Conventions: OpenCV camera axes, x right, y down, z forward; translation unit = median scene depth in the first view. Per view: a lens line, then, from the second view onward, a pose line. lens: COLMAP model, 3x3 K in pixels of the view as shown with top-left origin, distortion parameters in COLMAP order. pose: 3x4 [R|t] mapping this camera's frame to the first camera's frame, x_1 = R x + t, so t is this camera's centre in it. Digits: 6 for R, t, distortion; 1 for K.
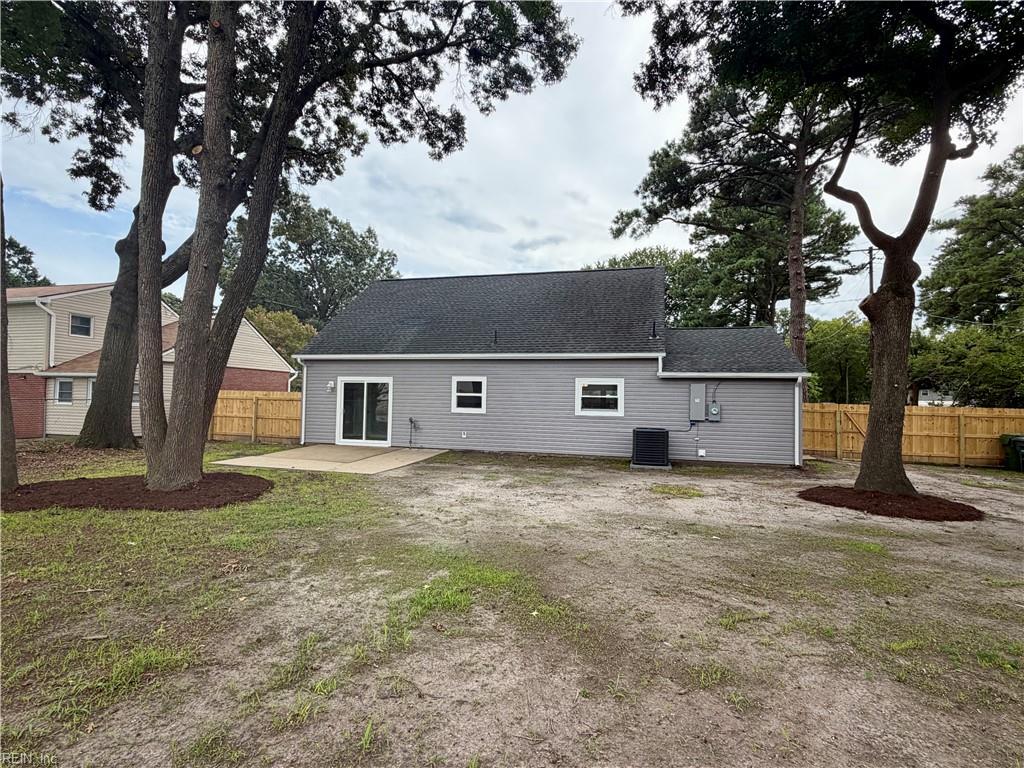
lens RADIAL K [[512.8, 0, 512.0], [0, 512.8, 384.0], [0, 0, 1]] dist [-0.000212, 0.000565]
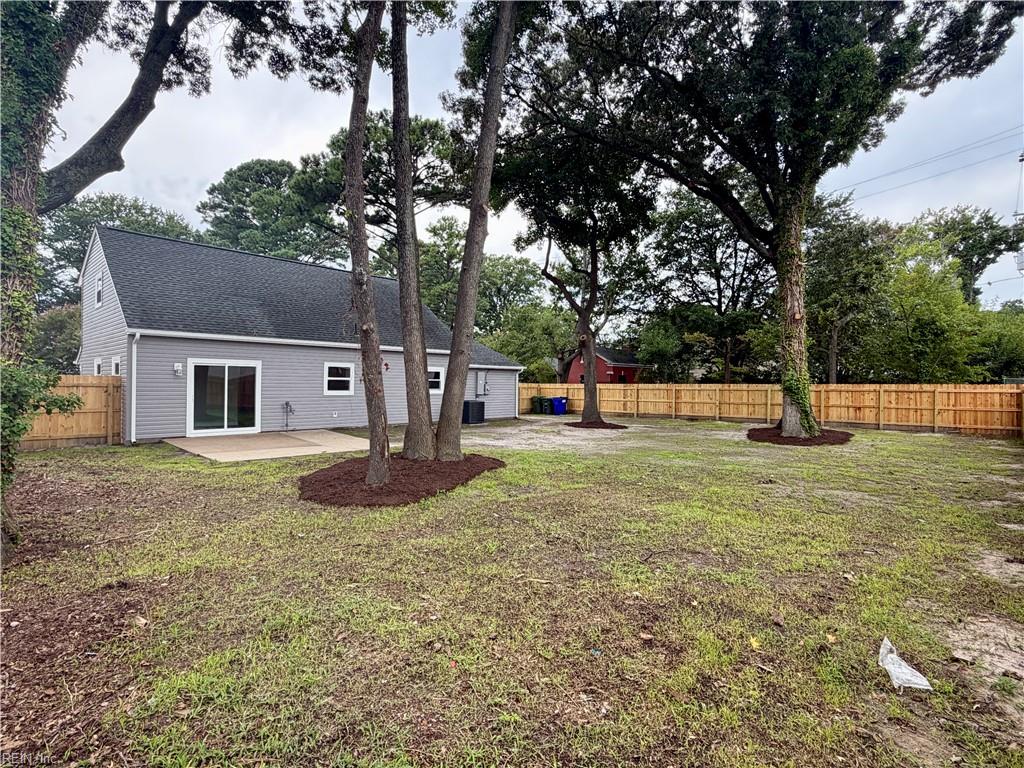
lens RADIAL K [[512.8, 0, 512.0], [0, 512.8, 384.0], [0, 0, 1]] dist [-0.000212, 0.000565]
pose [[0.462252, -0.015517, 0.886613, -0.834246], [-0.029854, 0.999008, 0.033049, -0.015192], [-0.886246, -0.041745, 0.461330, 0.125189]]
